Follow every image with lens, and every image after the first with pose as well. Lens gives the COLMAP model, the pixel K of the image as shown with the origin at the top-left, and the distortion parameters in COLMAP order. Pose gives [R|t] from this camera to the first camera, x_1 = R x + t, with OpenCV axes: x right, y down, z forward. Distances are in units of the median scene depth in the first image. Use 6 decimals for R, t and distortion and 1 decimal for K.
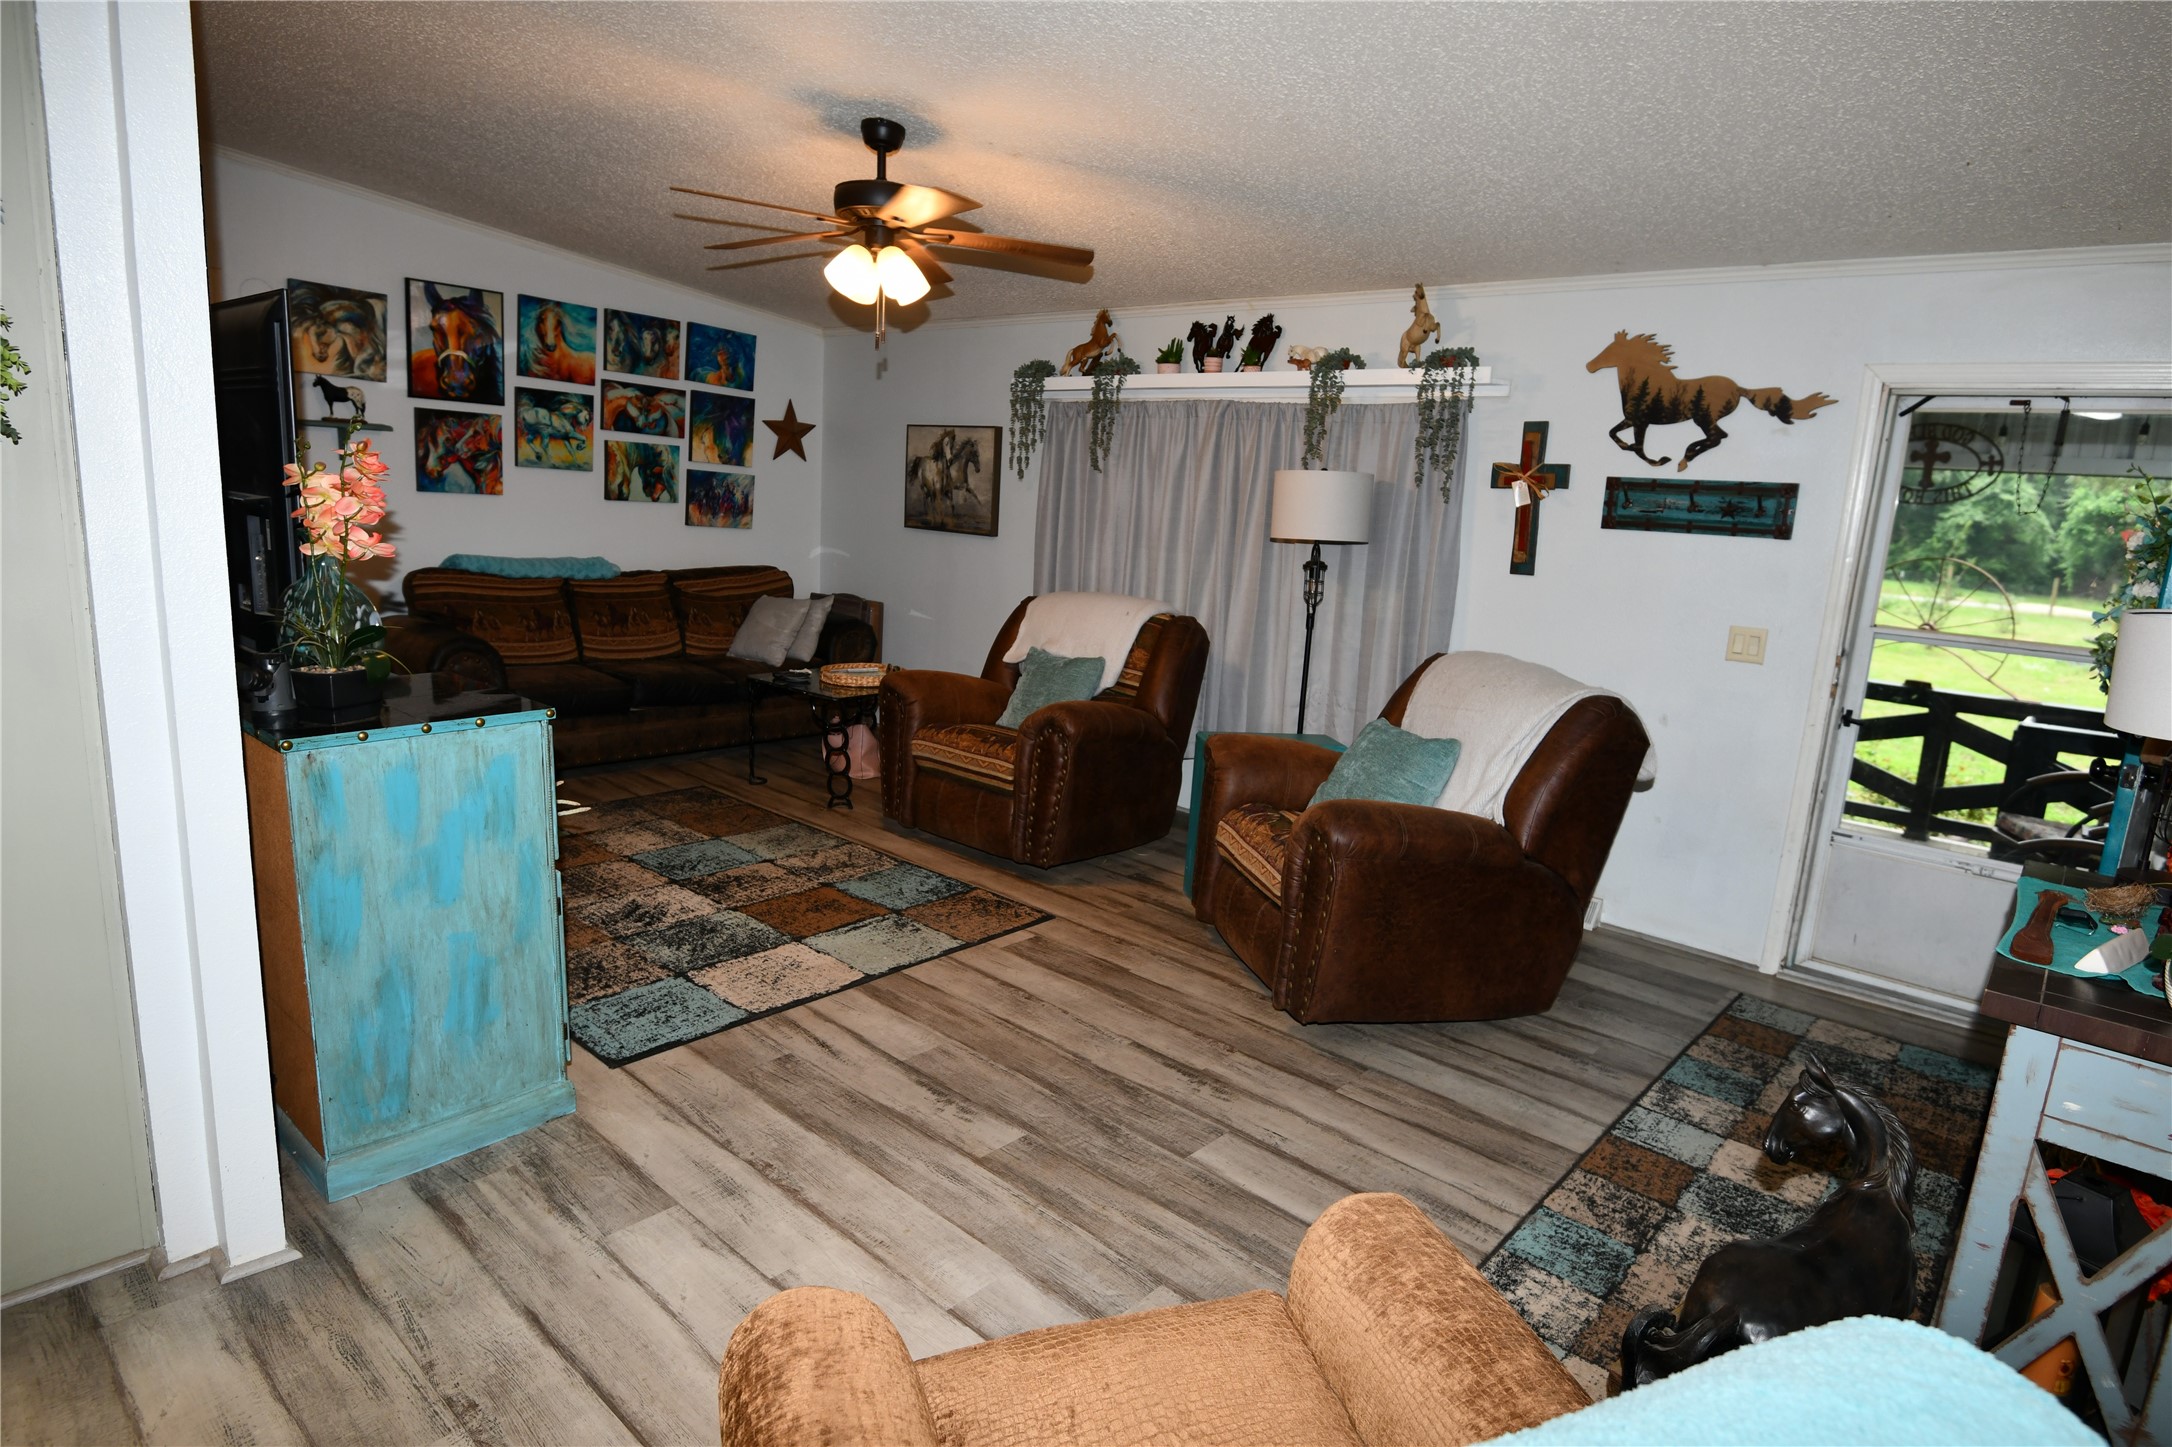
lens RADIAL K [[1198.4, 0, 1085.3], [0, 1198.4, 723.6], [0, 0, 1]] dist [-0.005810, -0.014460]
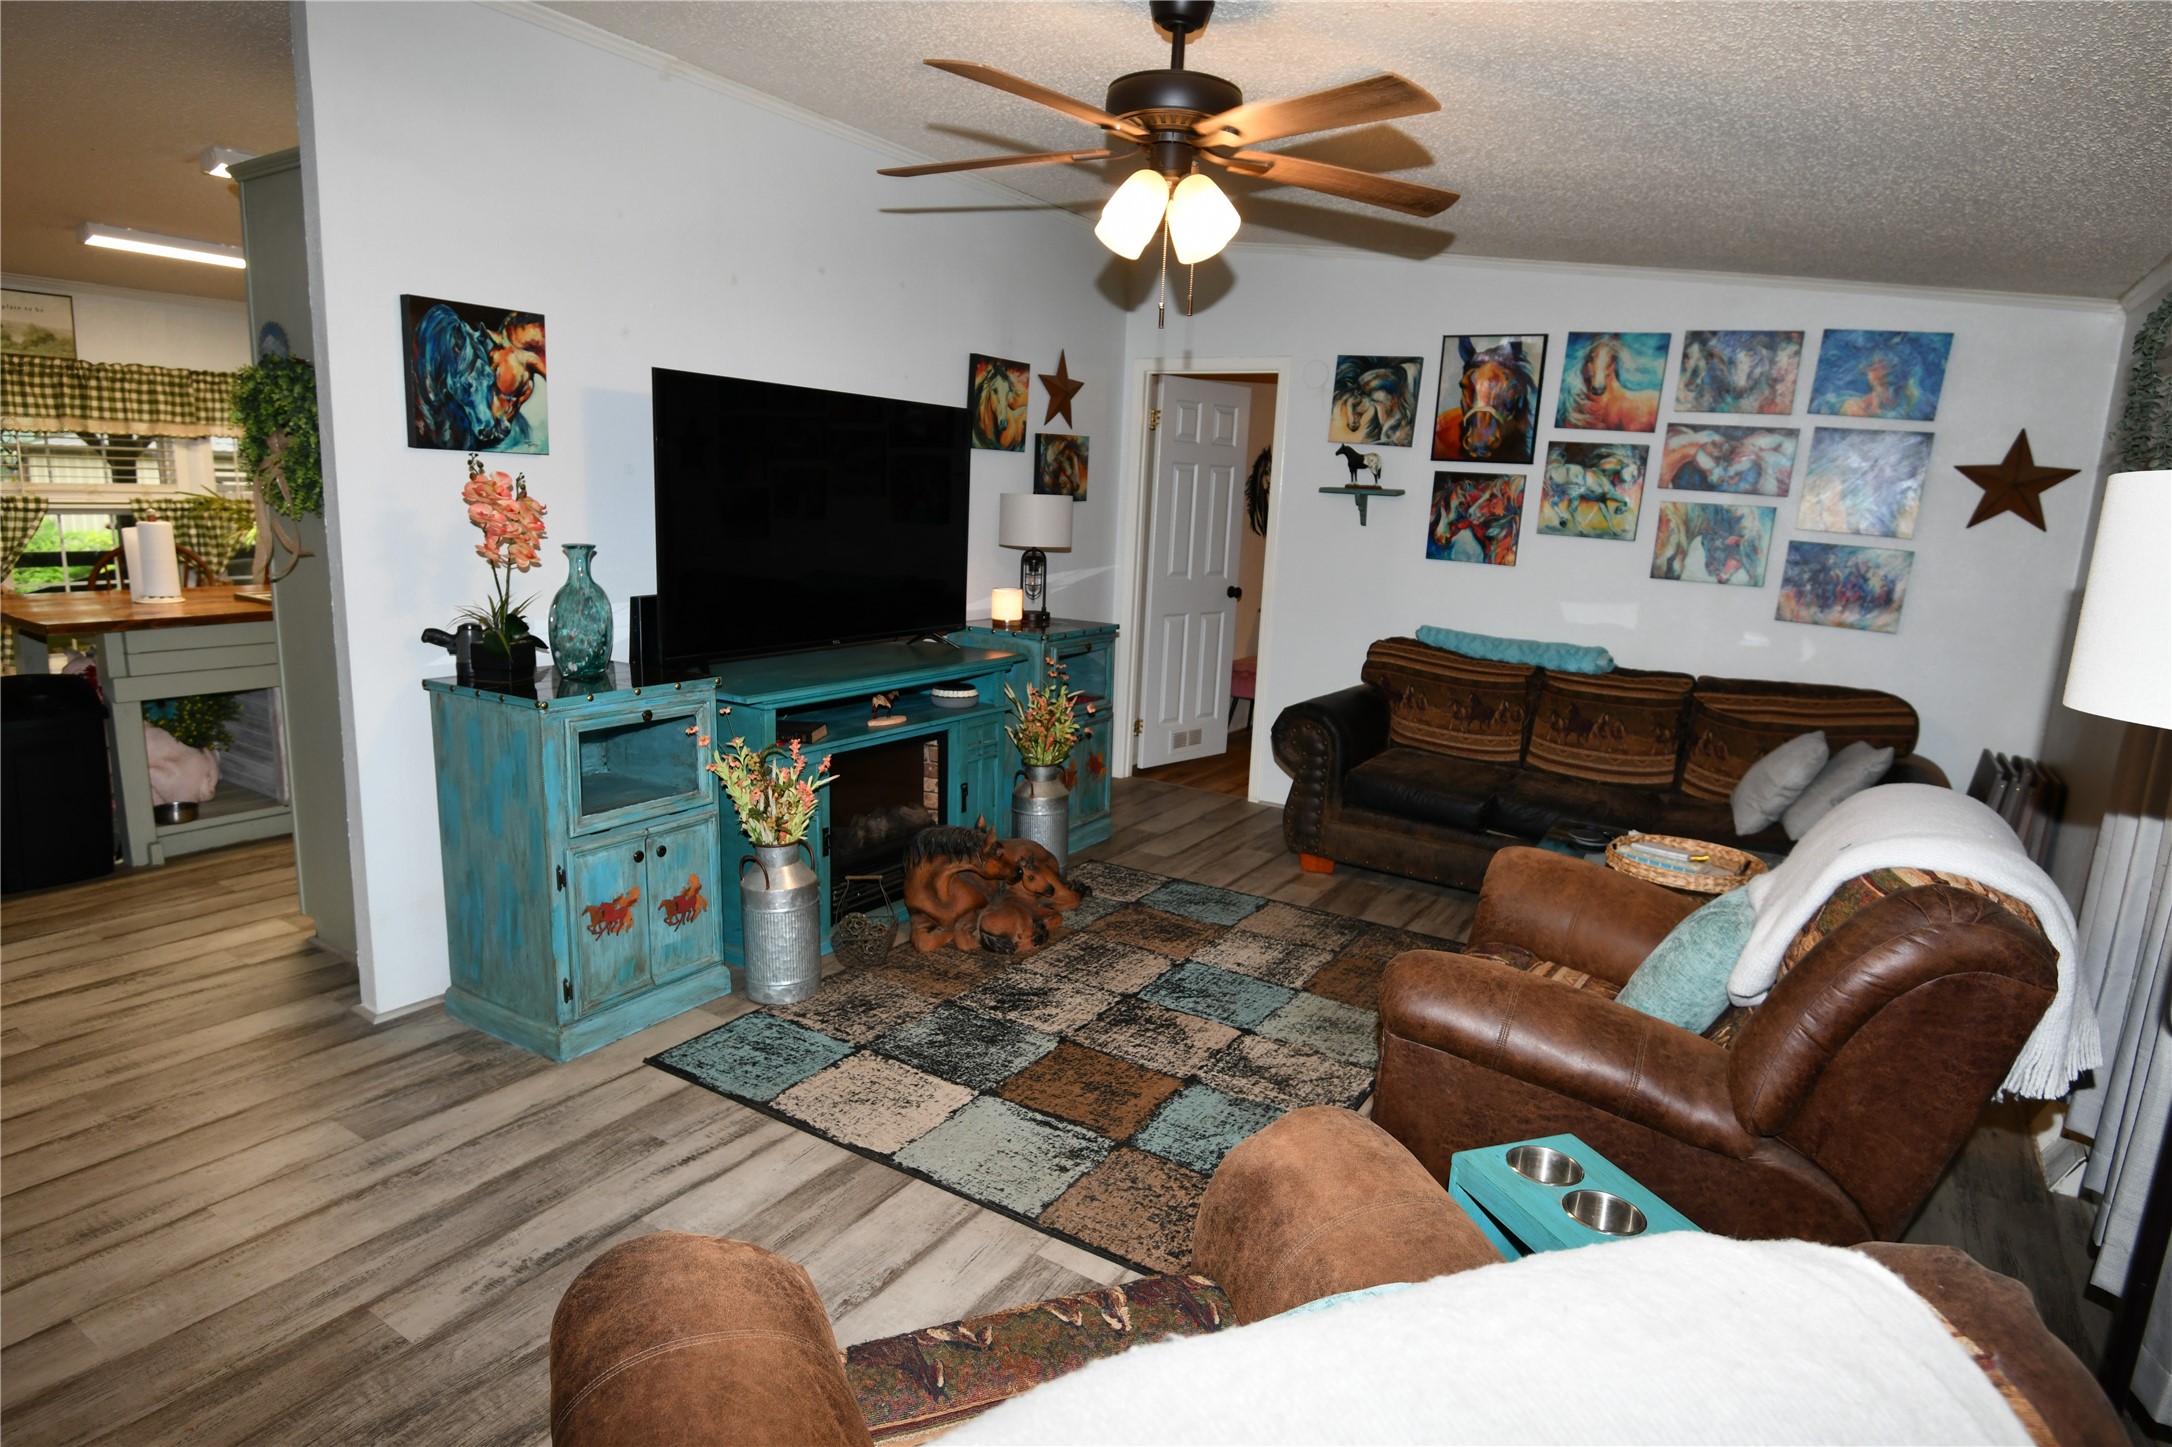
lens RADIAL K [[1198.4, 0, 1084.6], [0, 1198.4, 715.5], [0, 0, 1]] dist [-0.005810, -0.014460]
pose [[0.169097, 0.130541, -0.976916, 0.372599], [-0.228216, 0.969438, 0.090039, -0.106350], [0.958814, 0.207722, 0.193721, 0.634469]]
